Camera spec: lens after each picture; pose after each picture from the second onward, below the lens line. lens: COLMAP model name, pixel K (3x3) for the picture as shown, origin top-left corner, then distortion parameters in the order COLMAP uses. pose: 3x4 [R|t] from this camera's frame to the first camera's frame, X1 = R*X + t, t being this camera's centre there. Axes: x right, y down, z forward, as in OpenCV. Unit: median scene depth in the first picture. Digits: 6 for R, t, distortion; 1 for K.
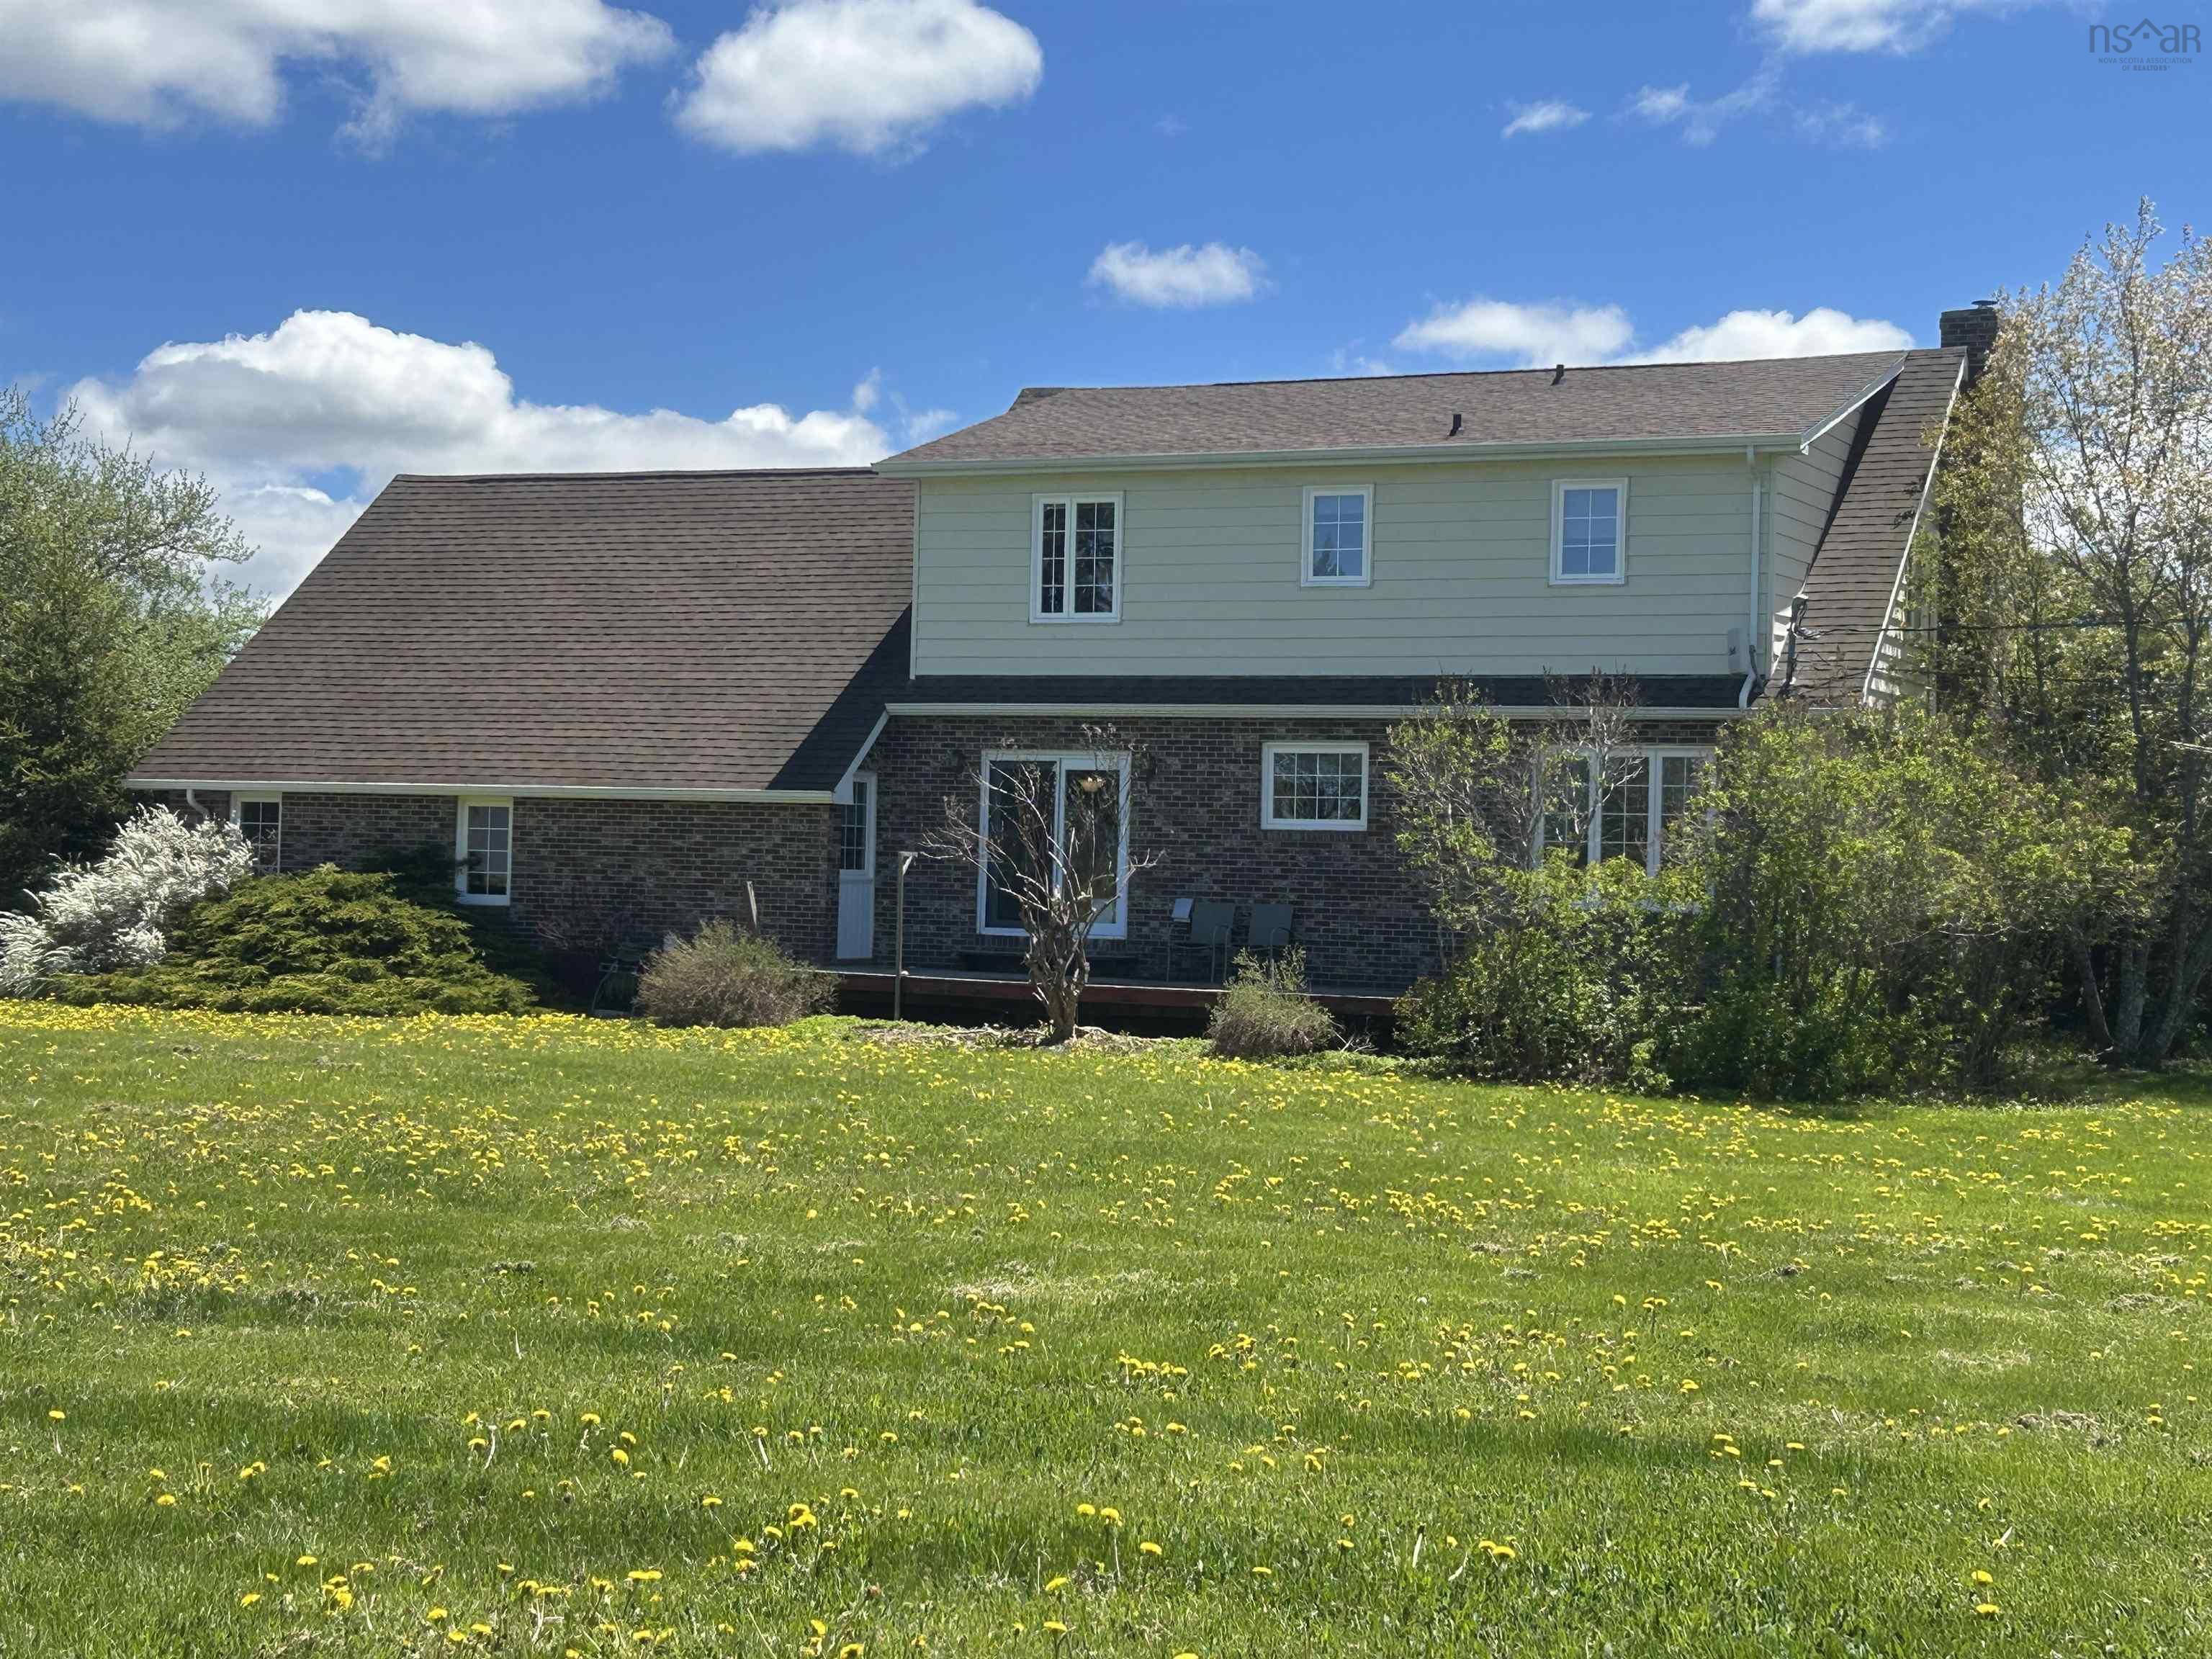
lens RADIAL K [[3480.4, 0, 1108.5], [0, 3480.4, 824.0], [0, 0, 1]] dist [0.115479, 0.000000]
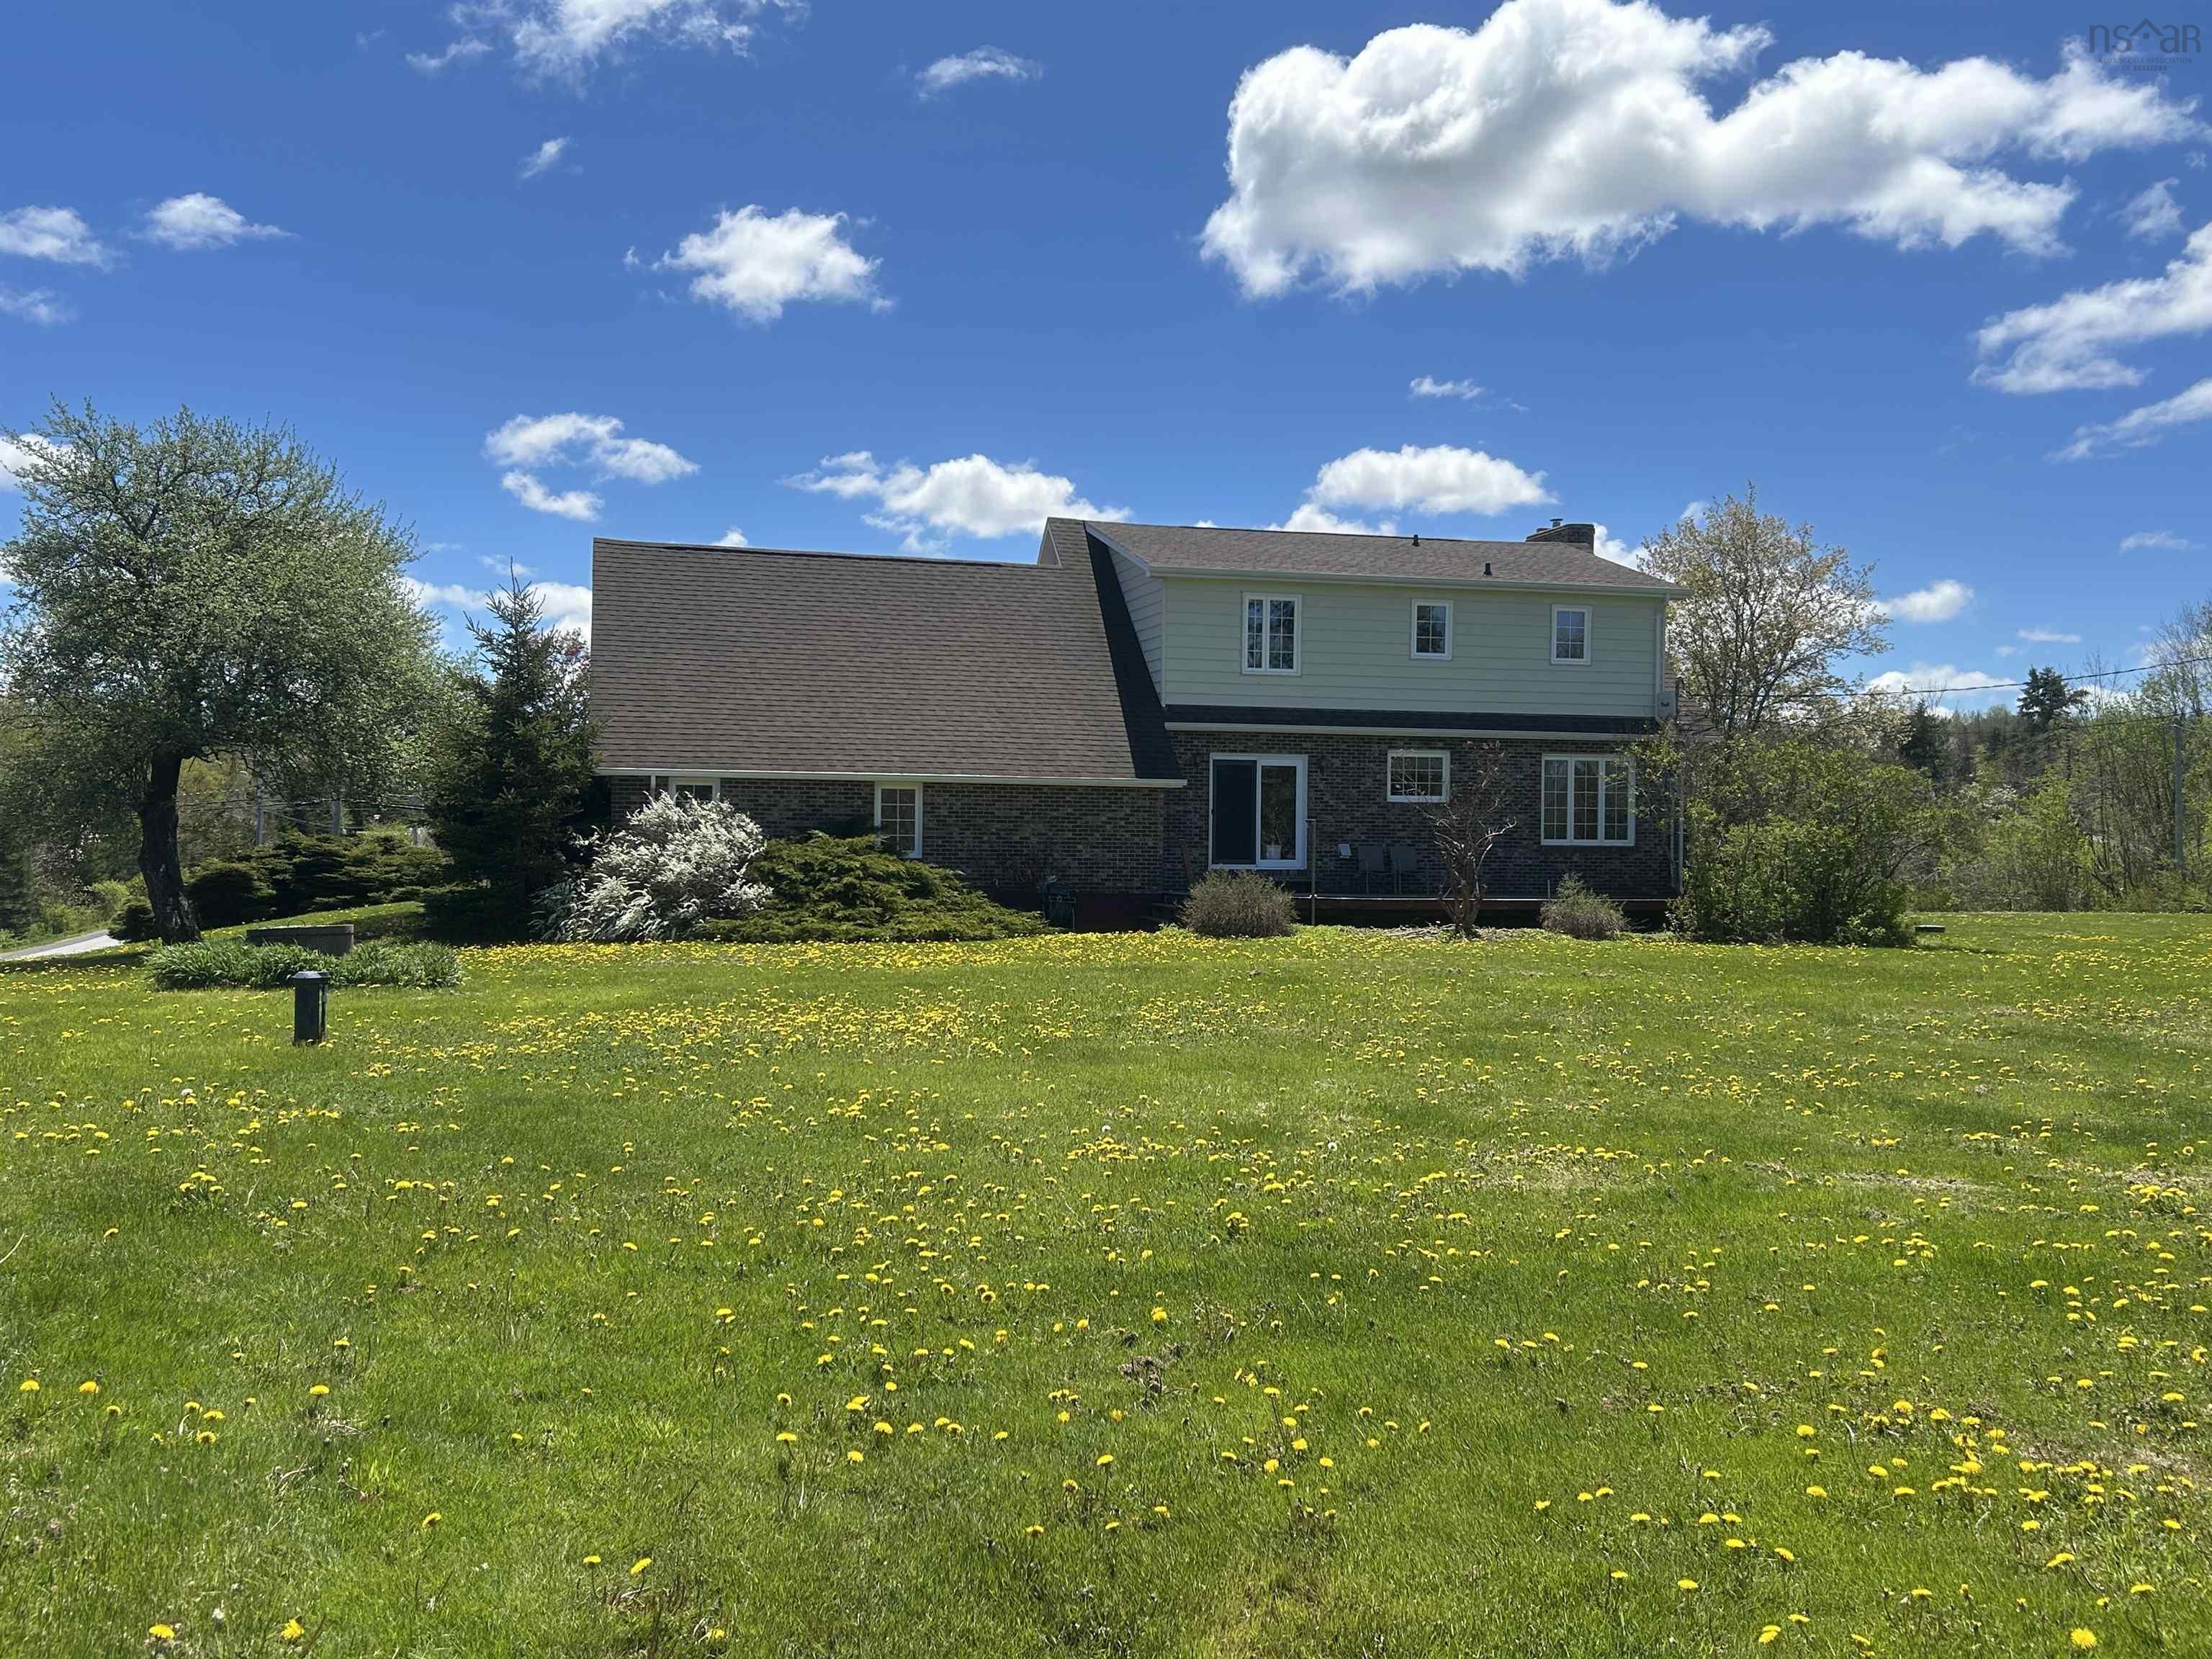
lens RADIAL K [[1962.8, 0, 1104.3], [0, 1962.8, 834.4], [0, 0, 1]] dist [0.077470, 0.000398]
pose [[0.772195, -0.019887, 0.635074, -0.657051], [-0.002135, 0.999423, 0.033893, -0.014550], [-0.635382, -0.027528, 0.771707, 0.347510]]
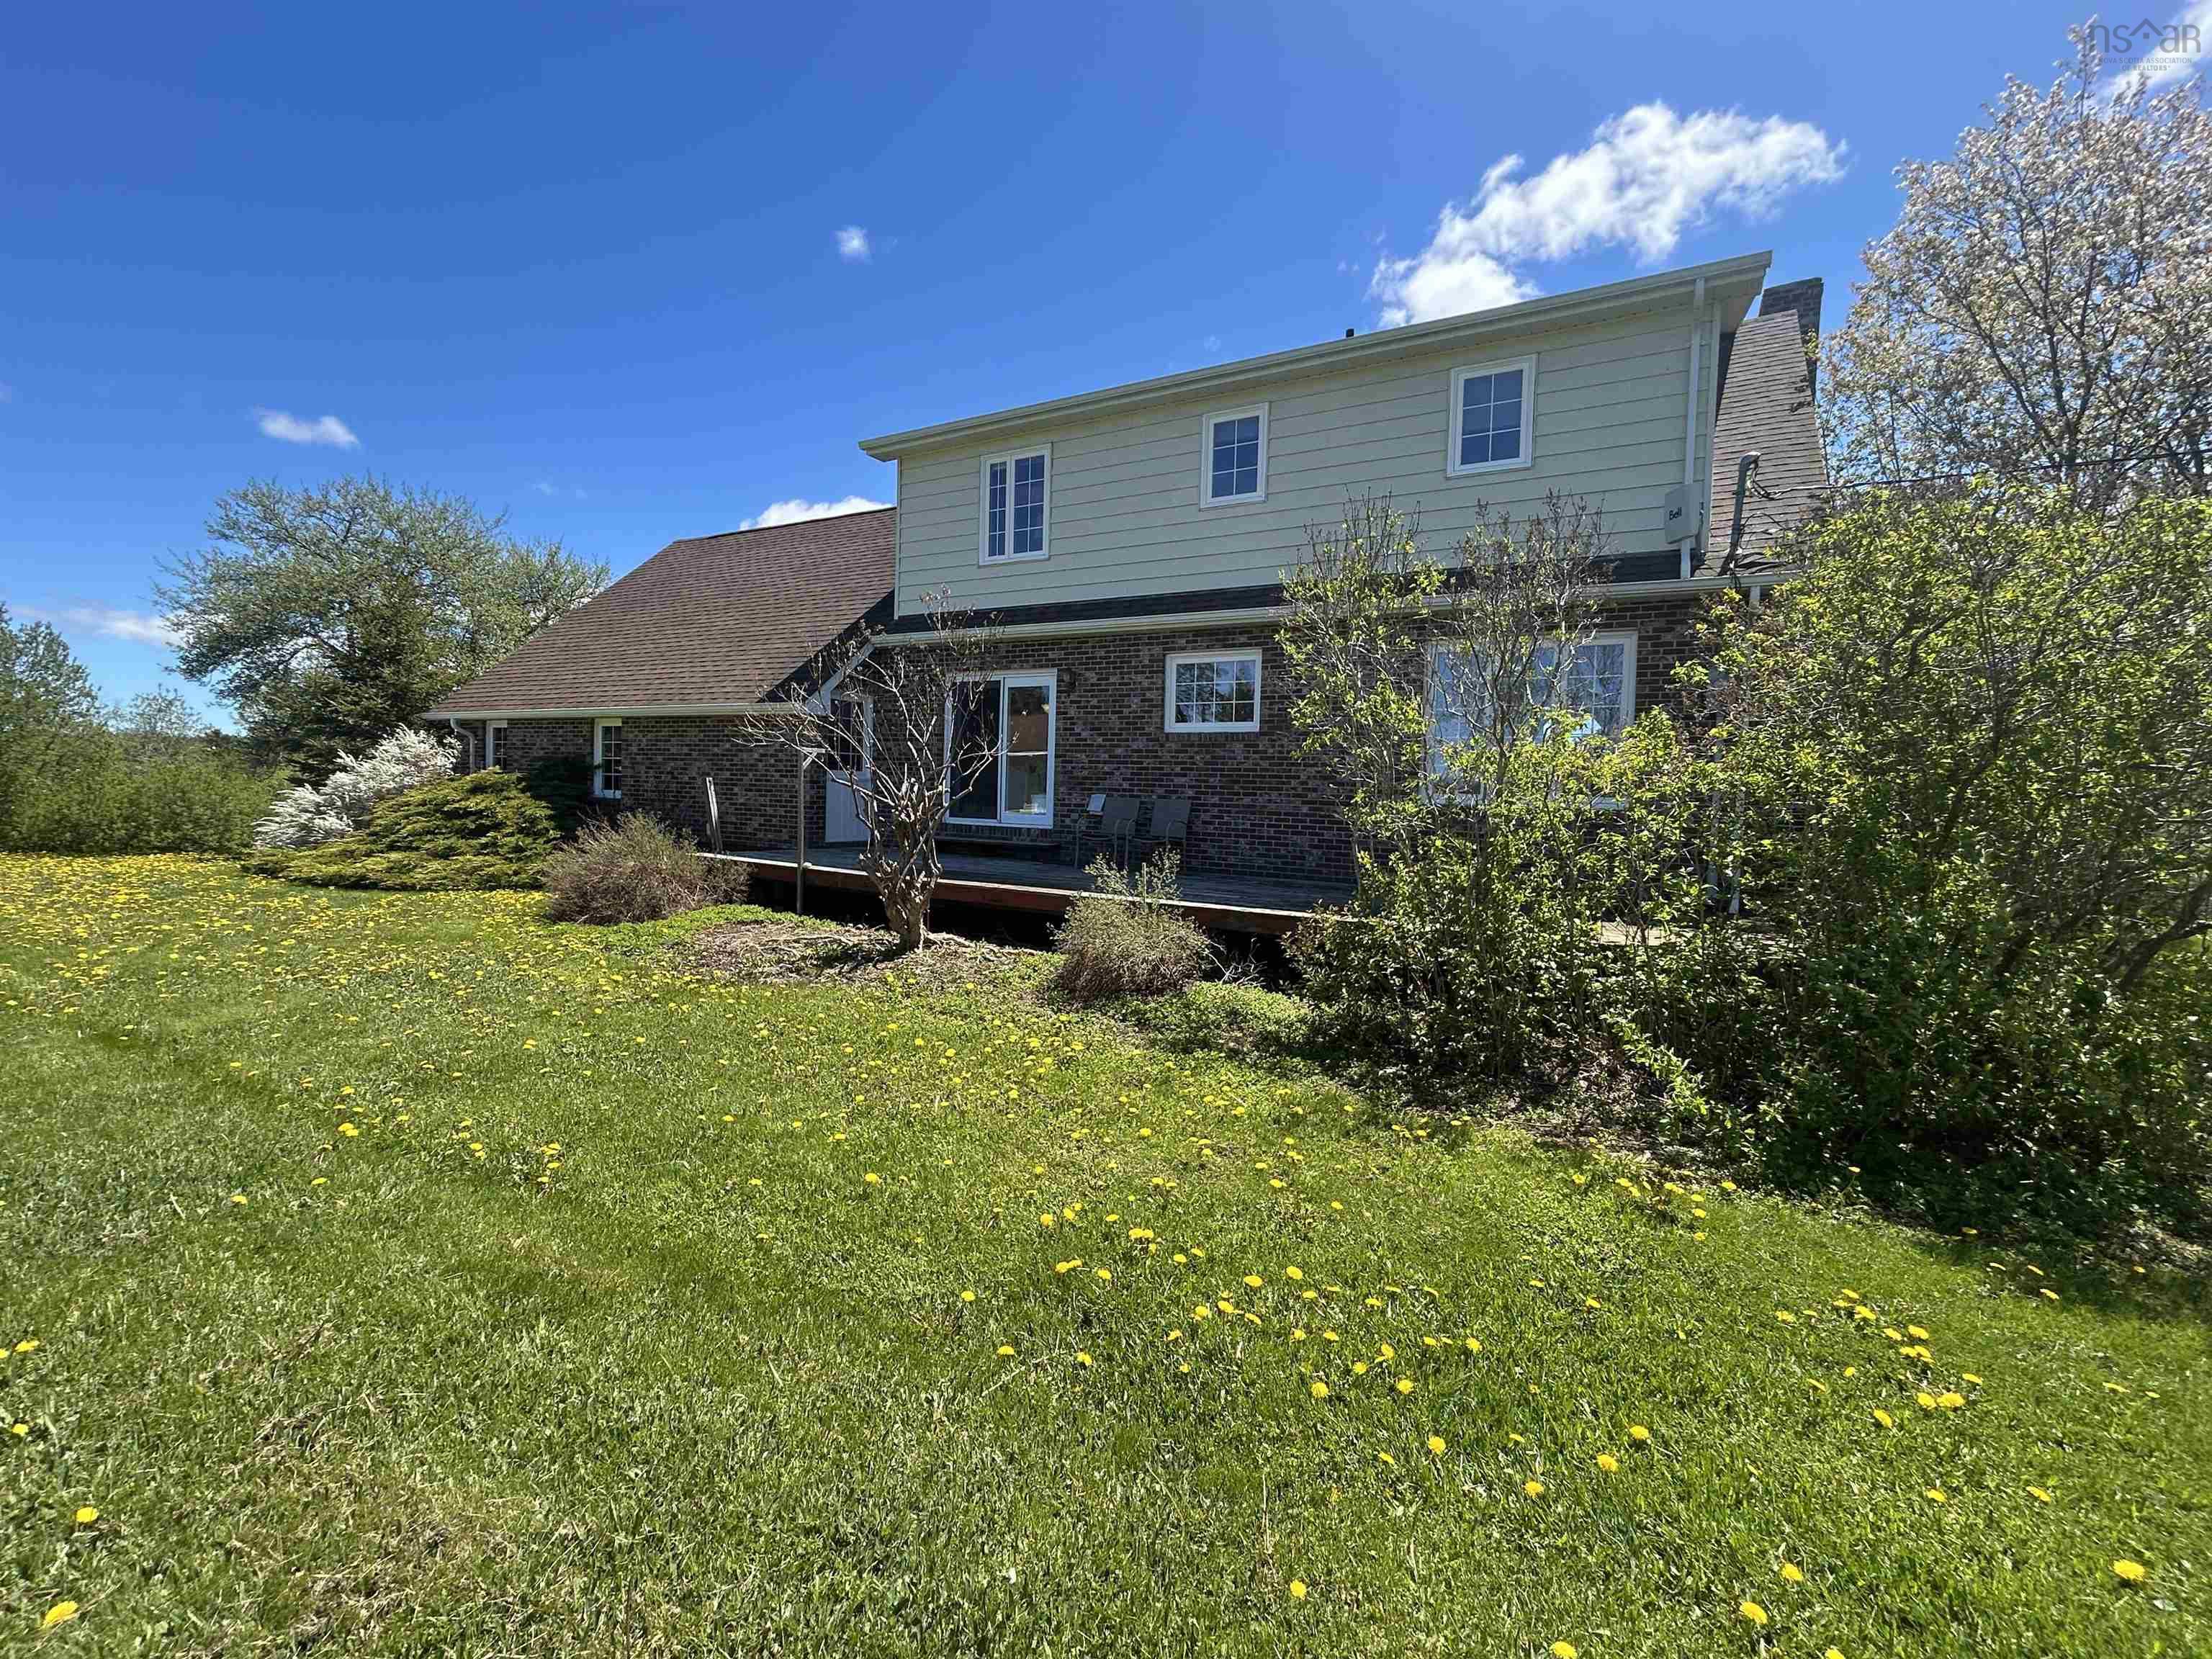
lens RADIAL K [[953.7, 0, 1105.5], [0, 953.7, 832.6], [0, 0, 1]] dist [-0.000659, 0.000080]
pose [[0.995669, 0.006480, -0.092742, 0.052983], [-0.001022, 0.998271, 0.058778, 0.015481], [0.092962, -0.058429, 0.993954, 0.681481]]
